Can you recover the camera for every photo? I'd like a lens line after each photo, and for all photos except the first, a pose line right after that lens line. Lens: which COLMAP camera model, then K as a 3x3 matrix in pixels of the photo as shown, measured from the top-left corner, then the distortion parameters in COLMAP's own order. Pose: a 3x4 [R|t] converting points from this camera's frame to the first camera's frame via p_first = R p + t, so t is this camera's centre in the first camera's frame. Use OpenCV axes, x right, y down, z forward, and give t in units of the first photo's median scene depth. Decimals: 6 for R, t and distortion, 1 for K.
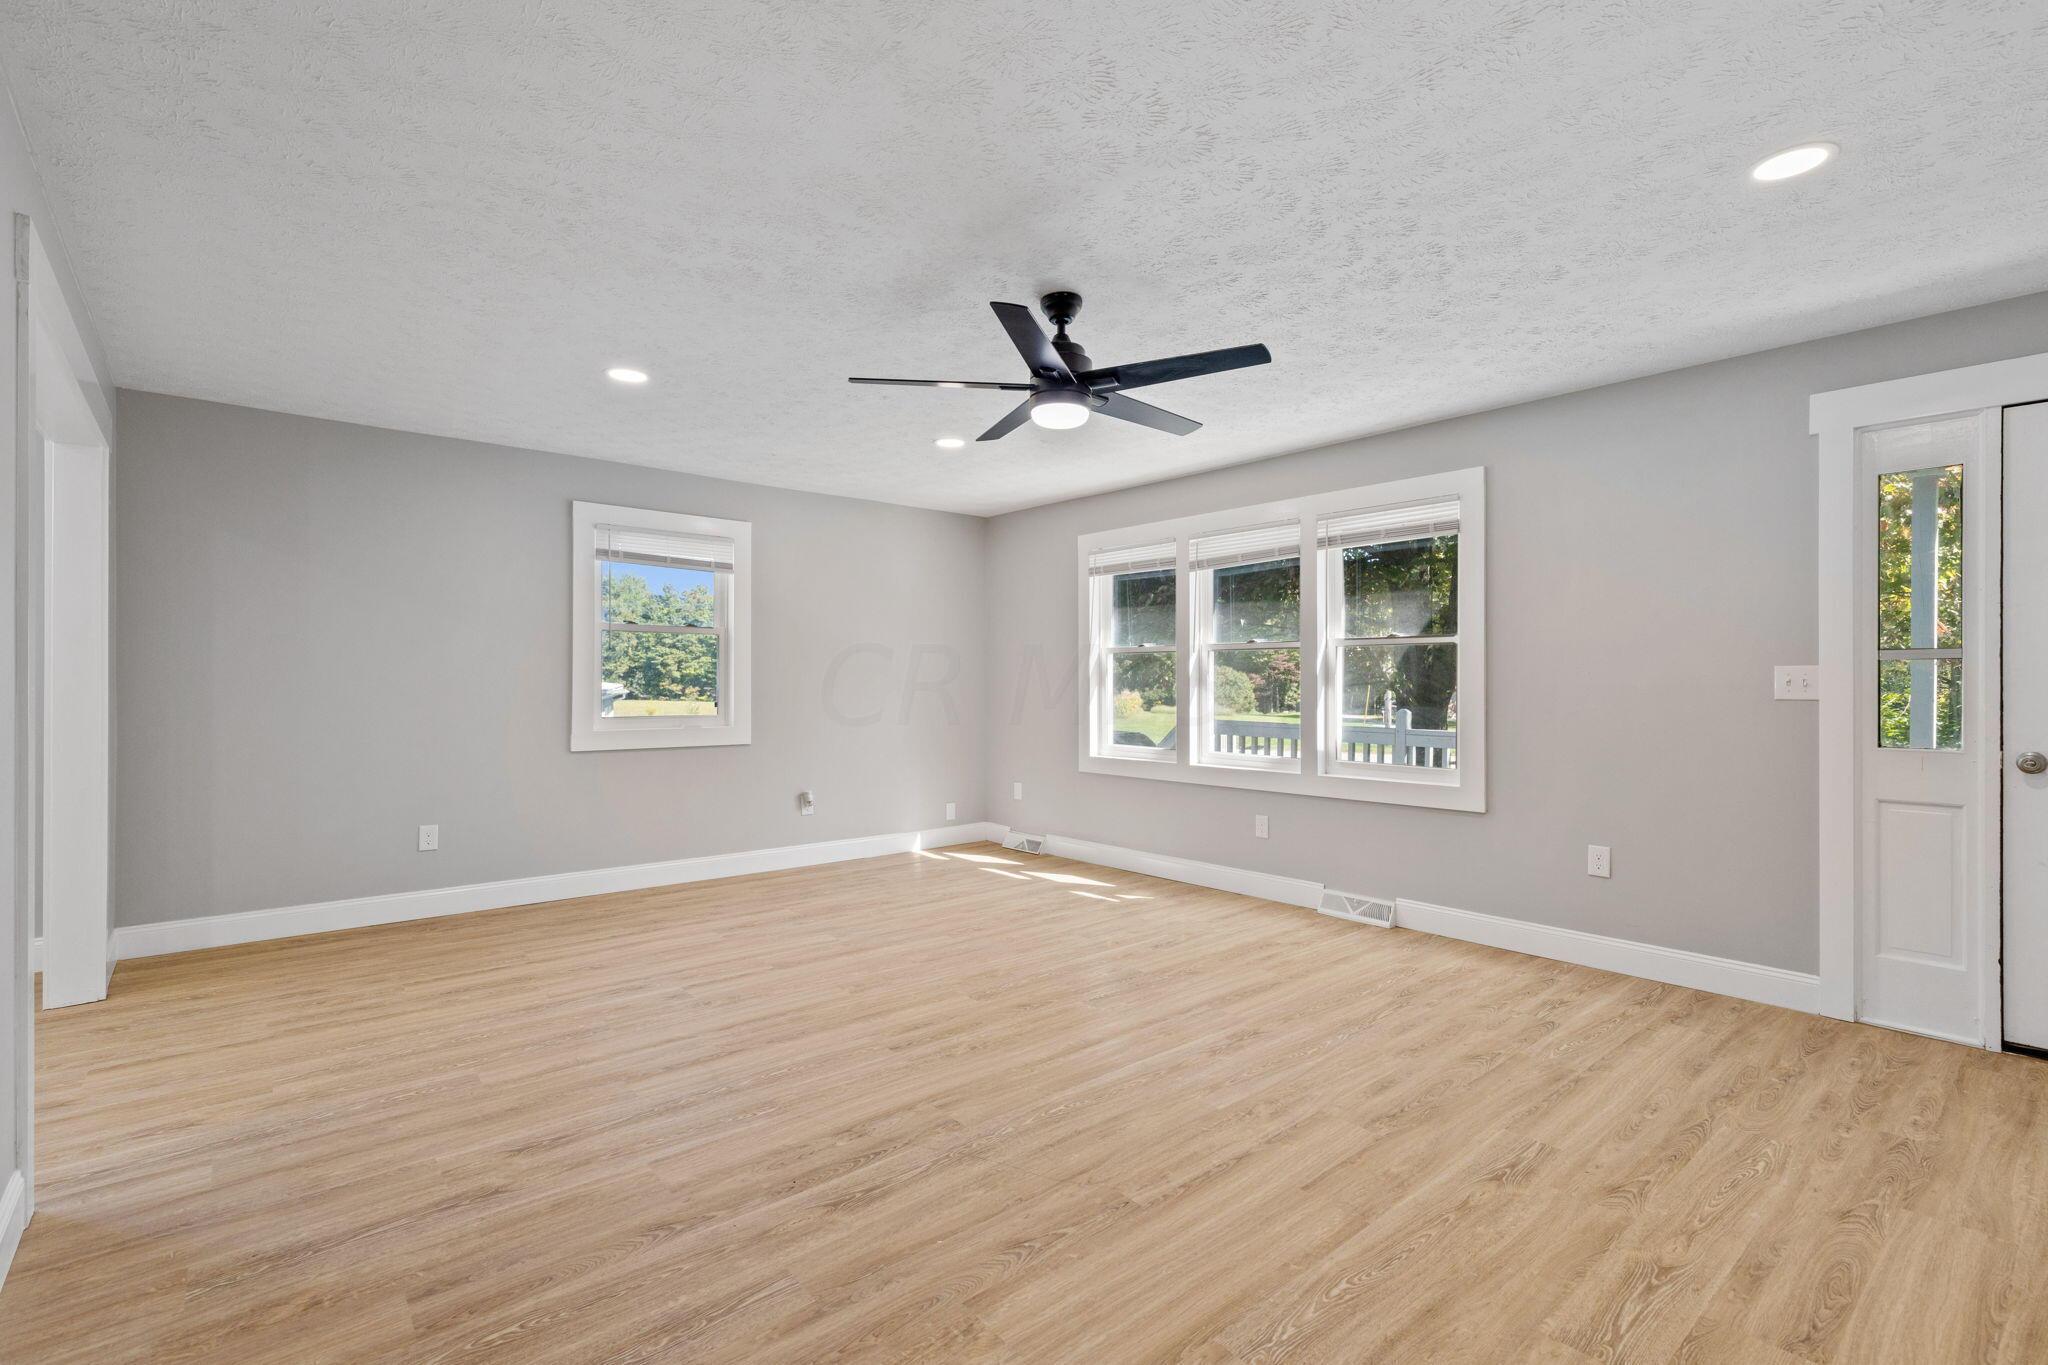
lens RADIAL K [[932.2, 0, 1023.5], [0, 932.2, 681.5], [0, 0, 1]] dist [0.003488, 0.000241]
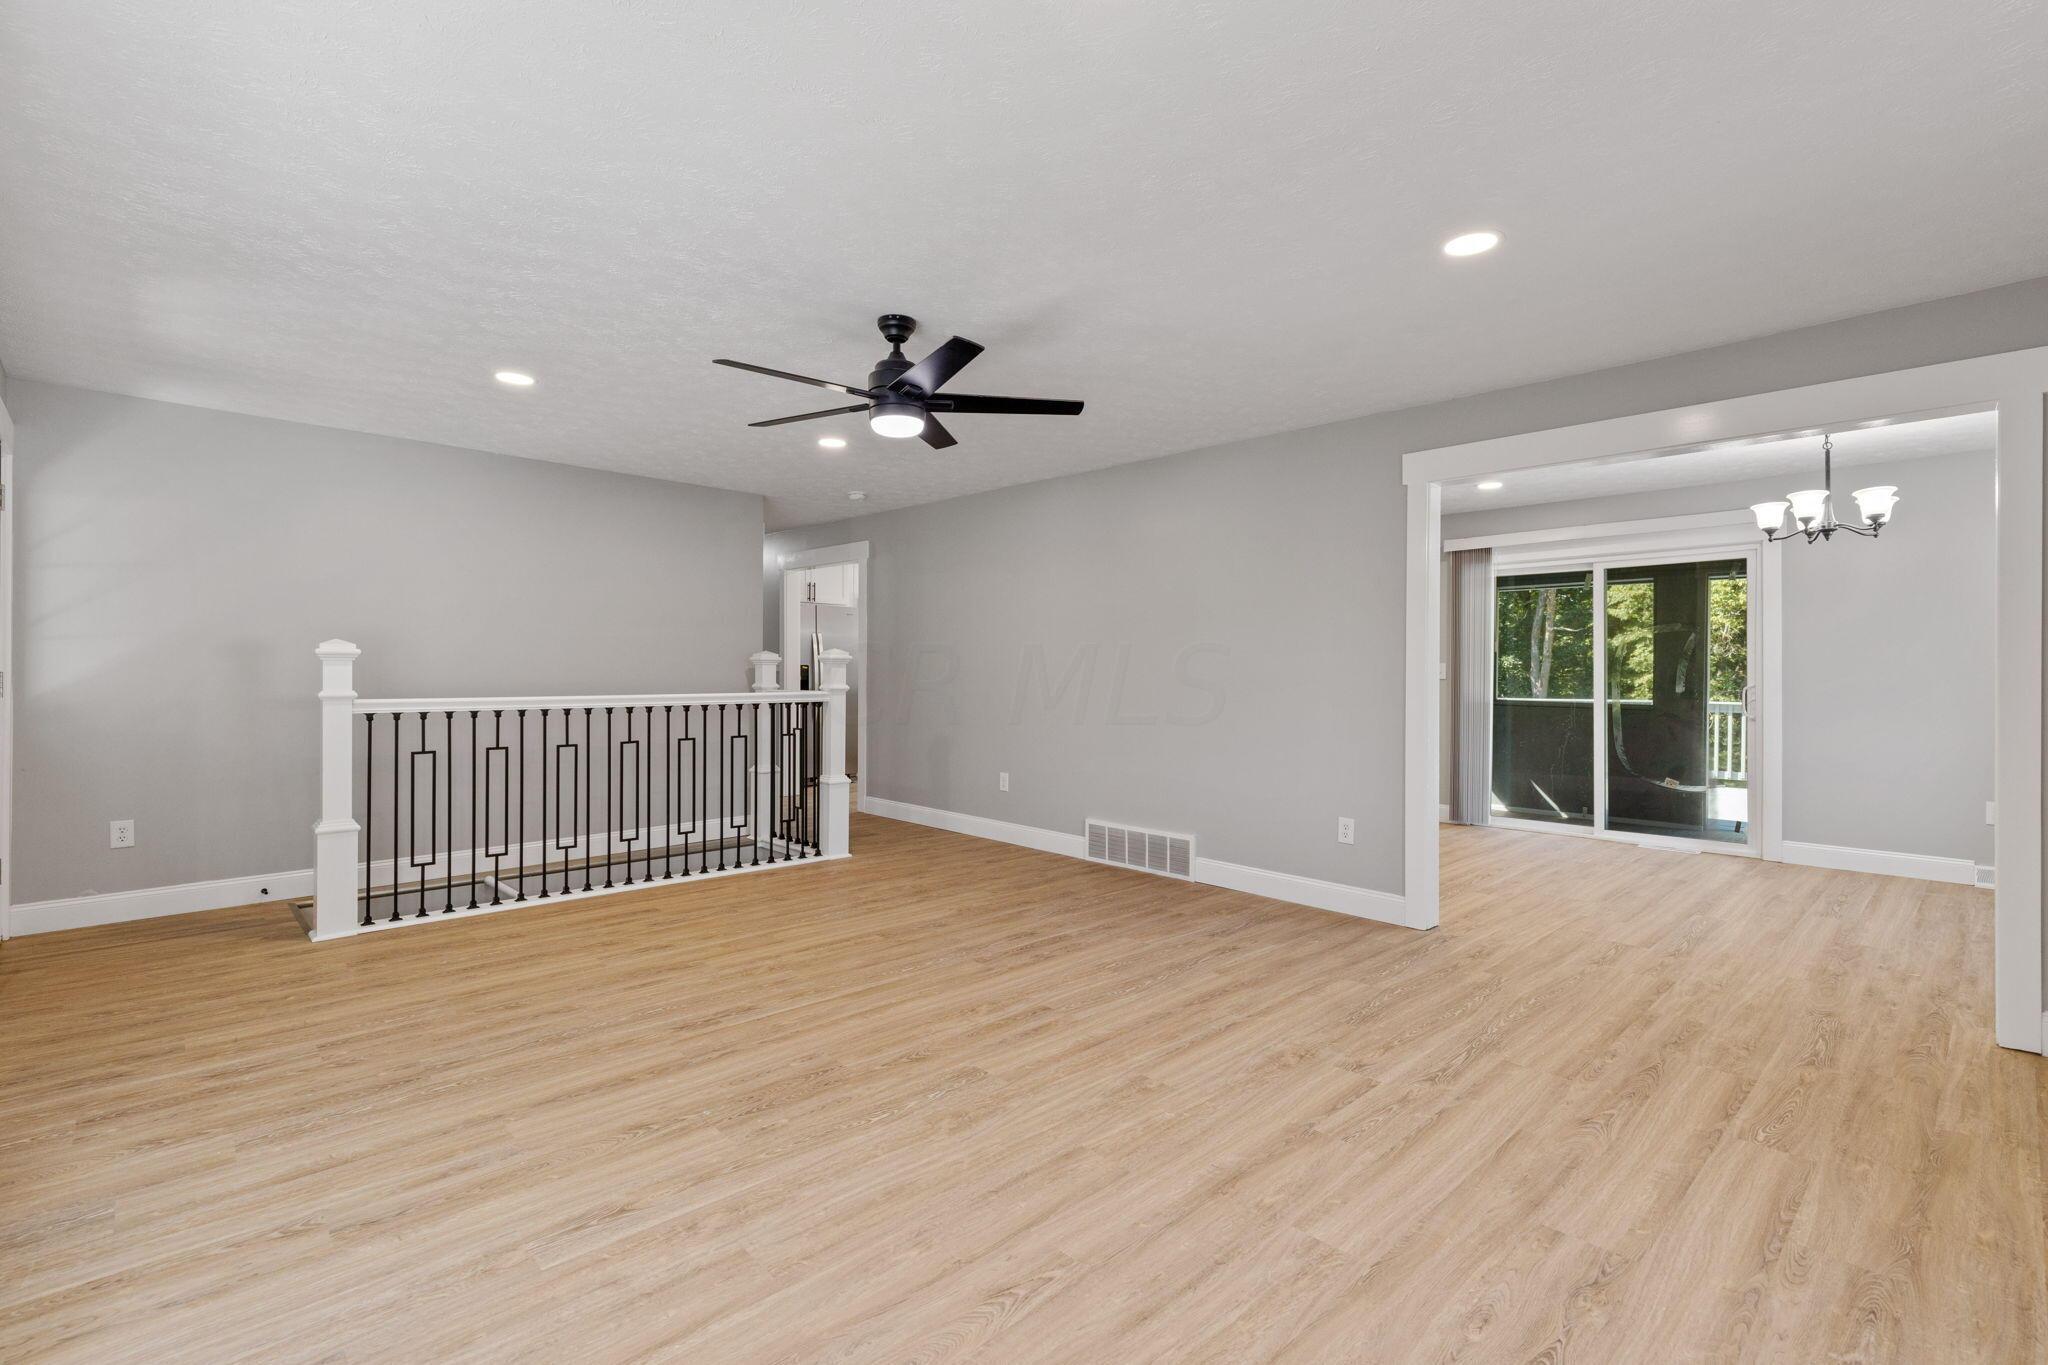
lens RADIAL K [[932.2, 0, 1028.6], [0, 932.2, 681.6], [0, 0, 1]] dist [0.003488, 0.000241]
pose [[-0.998325, -0.006544, -0.057491, -0.053252], [-0.007188, 0.999914, 0.010997, 0.005024], [0.057414, 0.011391, -0.998285, 2.057121]]
